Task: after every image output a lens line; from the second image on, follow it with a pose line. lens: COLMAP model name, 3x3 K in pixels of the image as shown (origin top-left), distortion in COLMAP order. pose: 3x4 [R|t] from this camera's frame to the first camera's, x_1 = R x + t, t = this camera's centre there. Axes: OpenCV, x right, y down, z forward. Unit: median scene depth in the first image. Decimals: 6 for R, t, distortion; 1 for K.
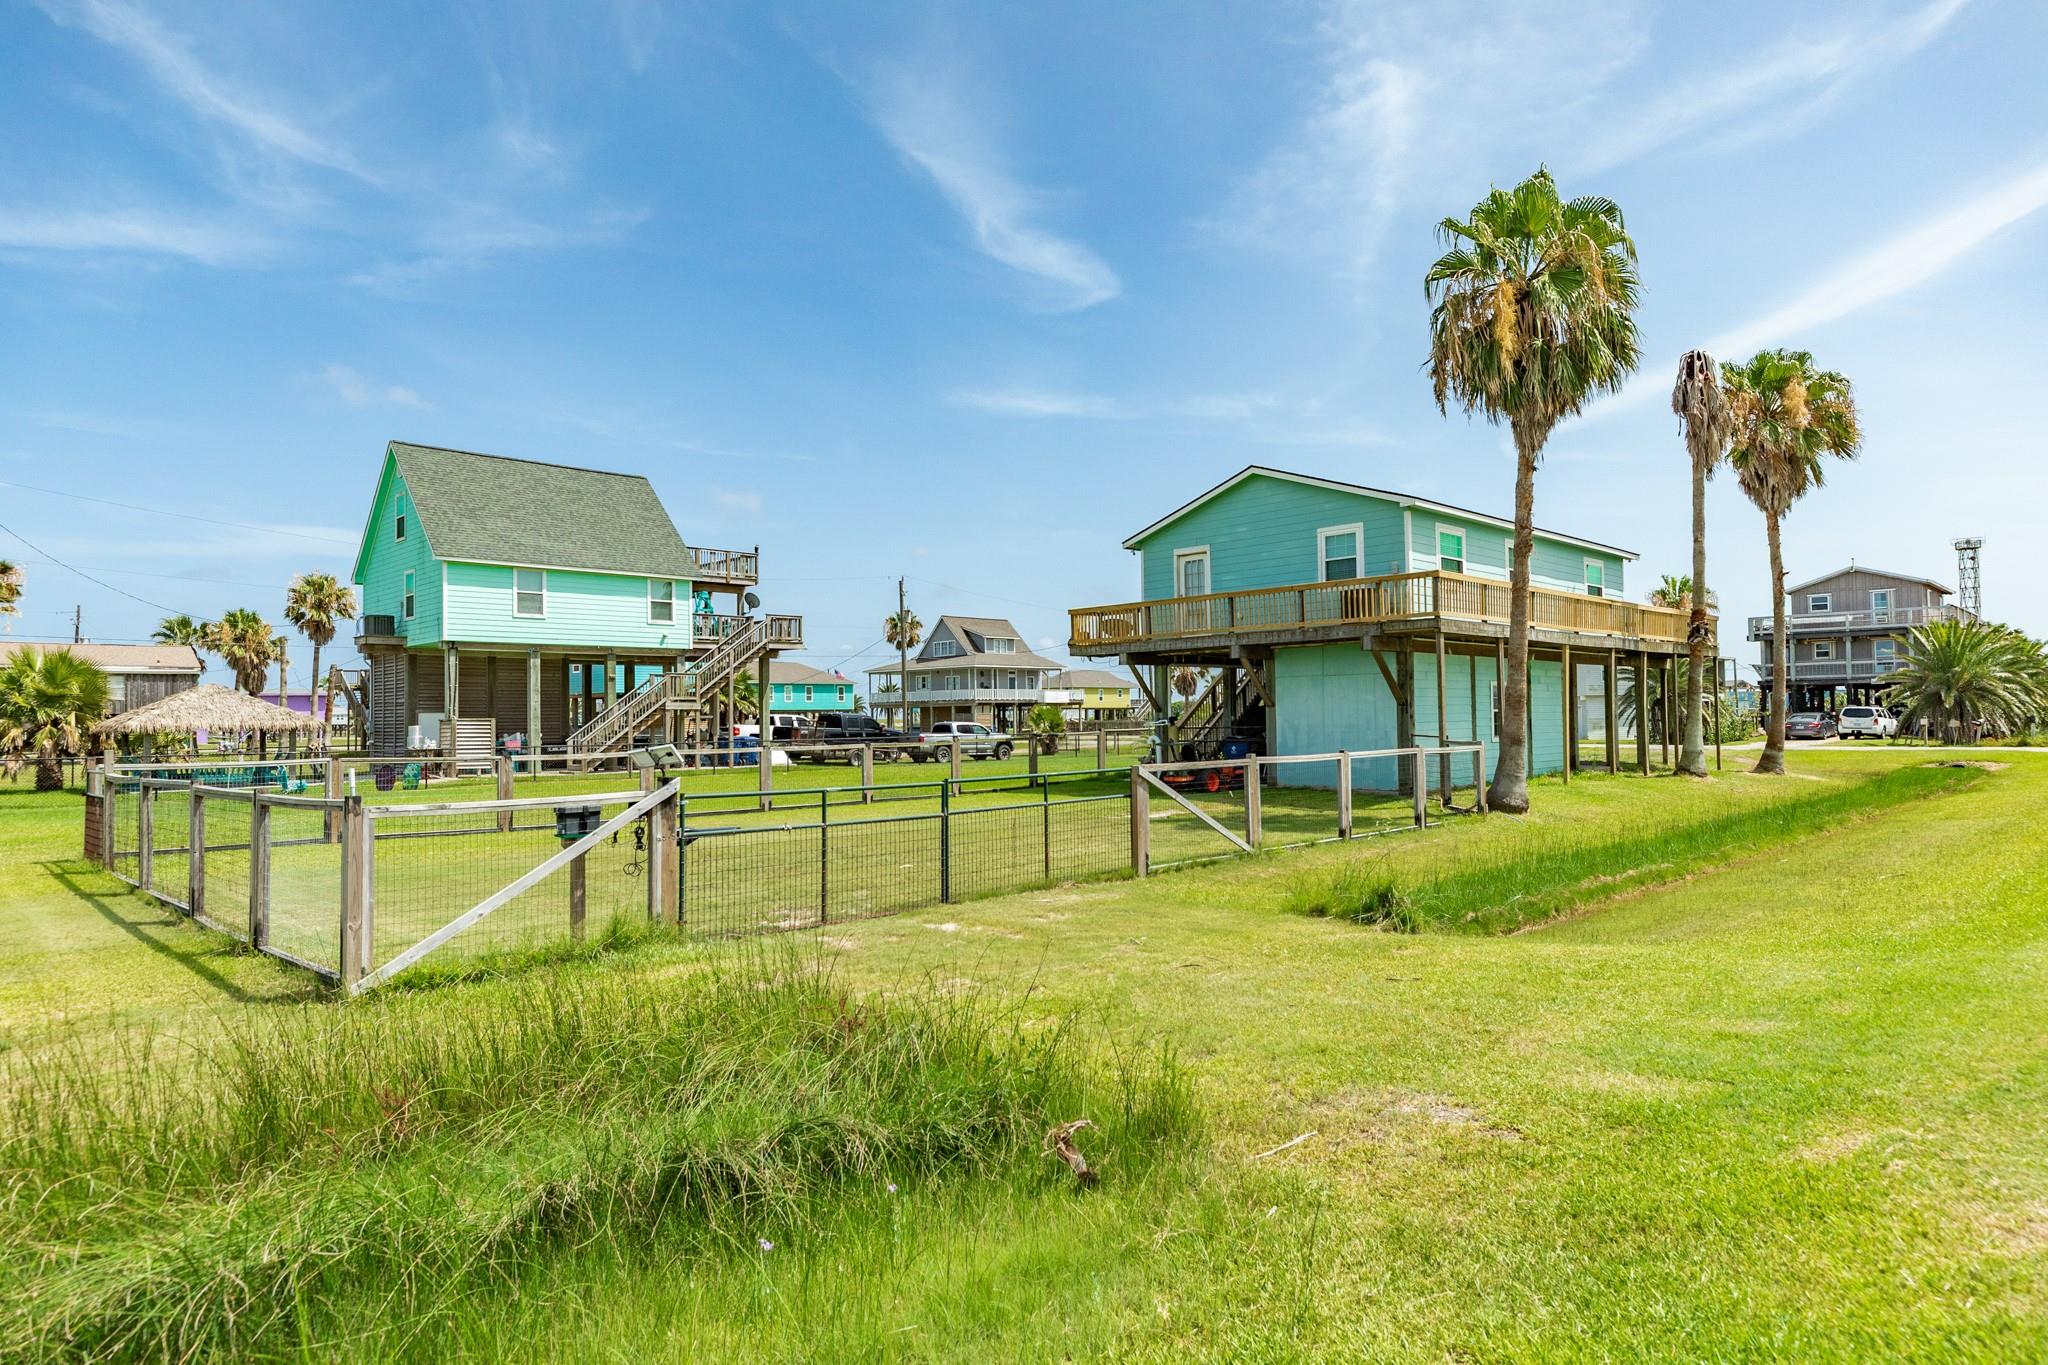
lens RADIAL K [[1215.0, 0, 1030.3], [0, 1215.0, 685.2], [0, 0, 1]] dist [0.032239, 0.000649]
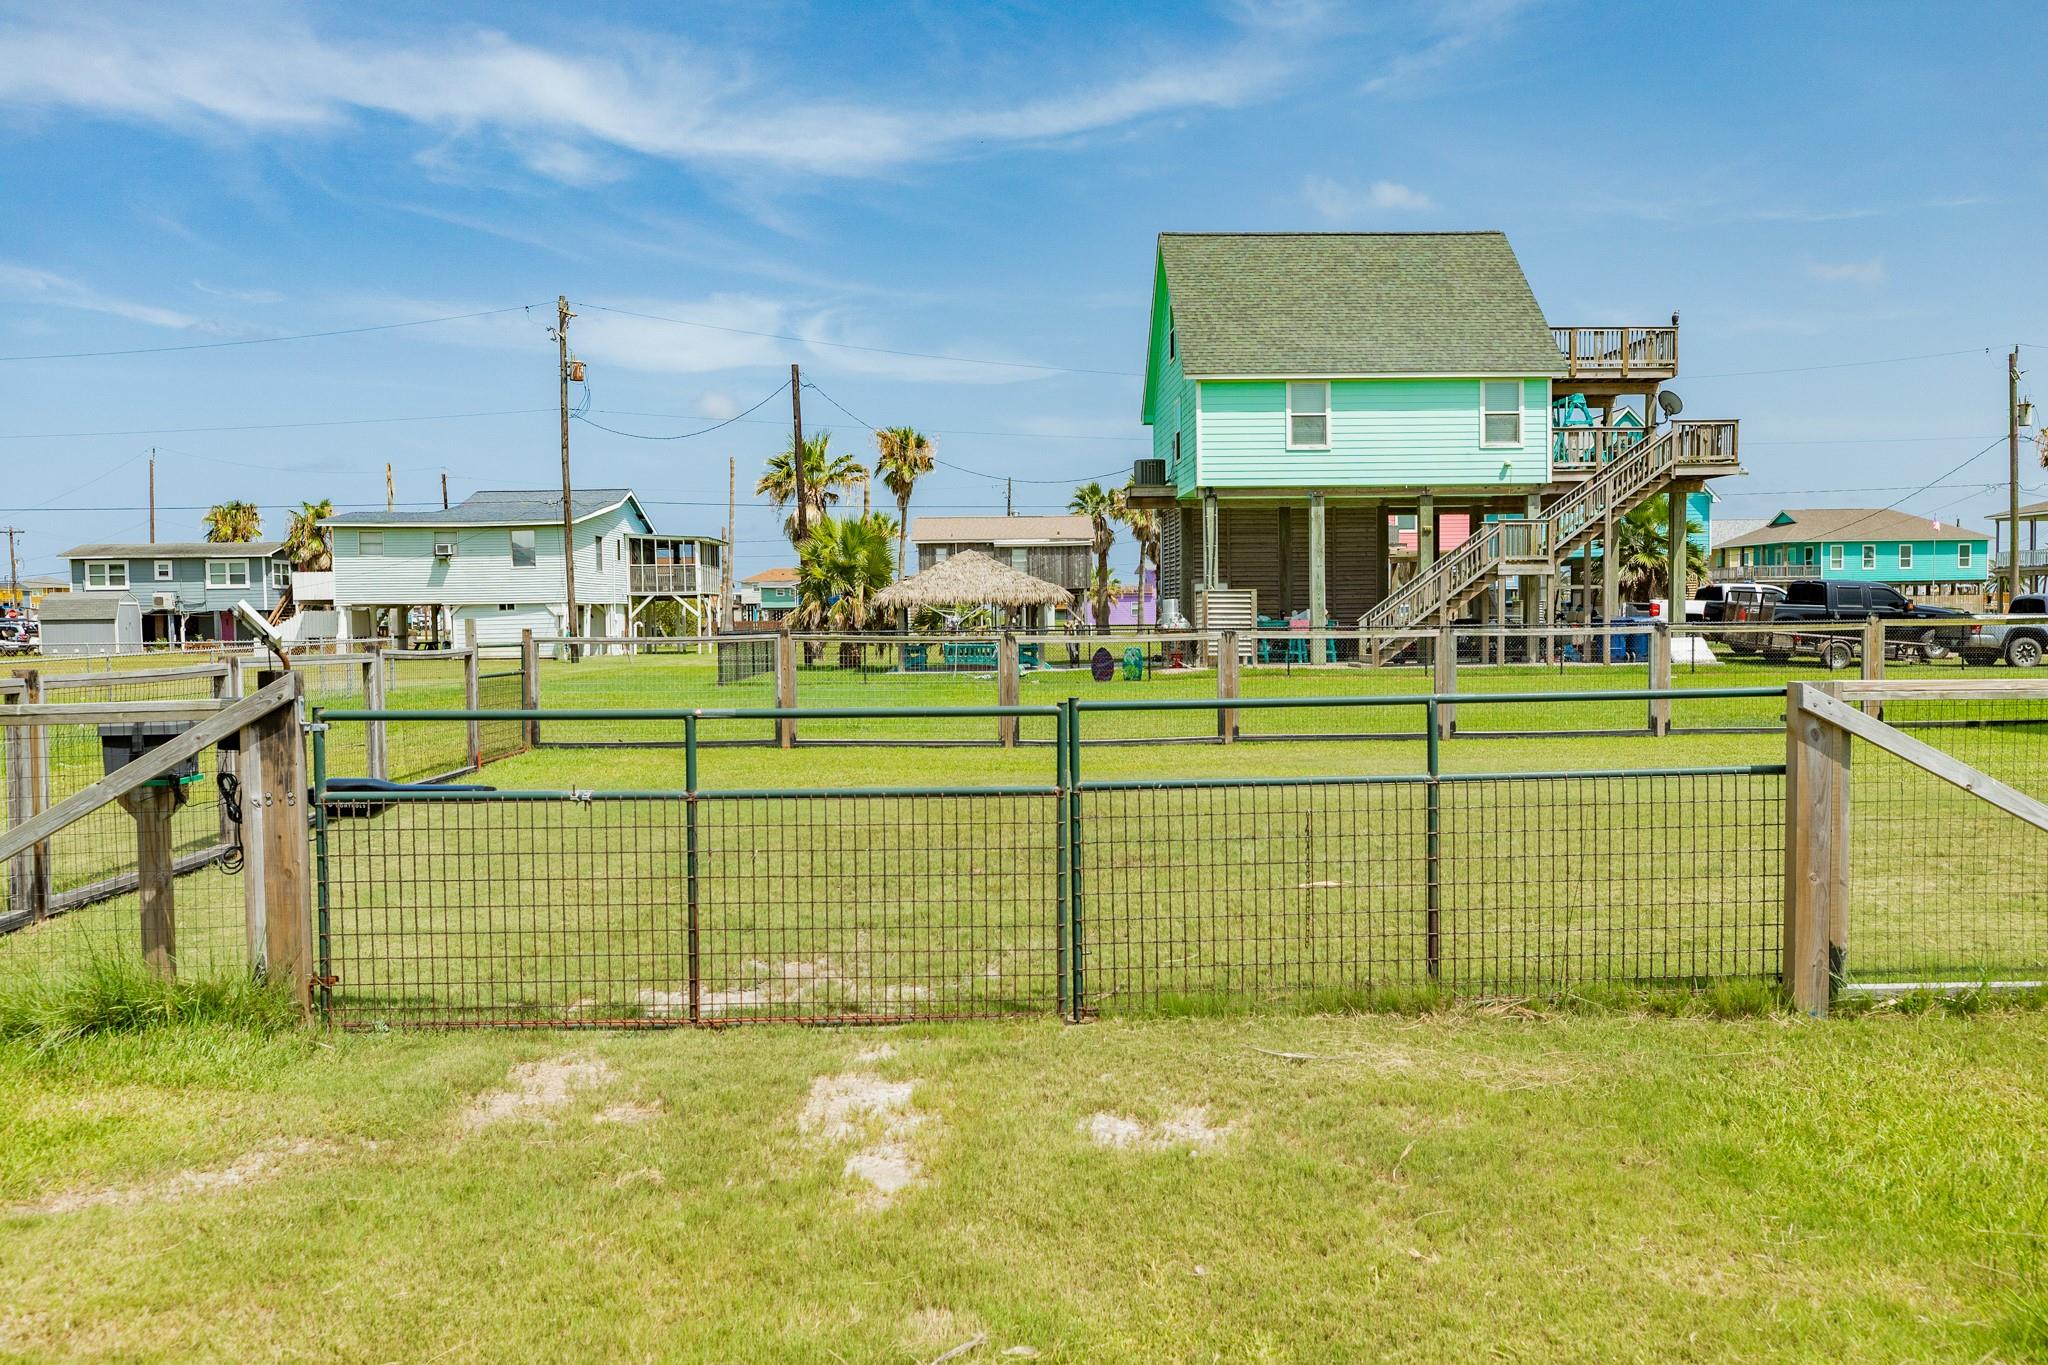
lens RADIAL K [[1519.1, 0, 1024.2], [0, 1519.1, 676.7], [0, 0, 1]] dist [-0.002947, 0.002833]
pose [[0.726675, 0.032274, -0.686223, 0.091931], [0.020935, 0.997392, 0.069078, 0.013543], [0.686662, -0.064563, 0.724104, 0.234477]]
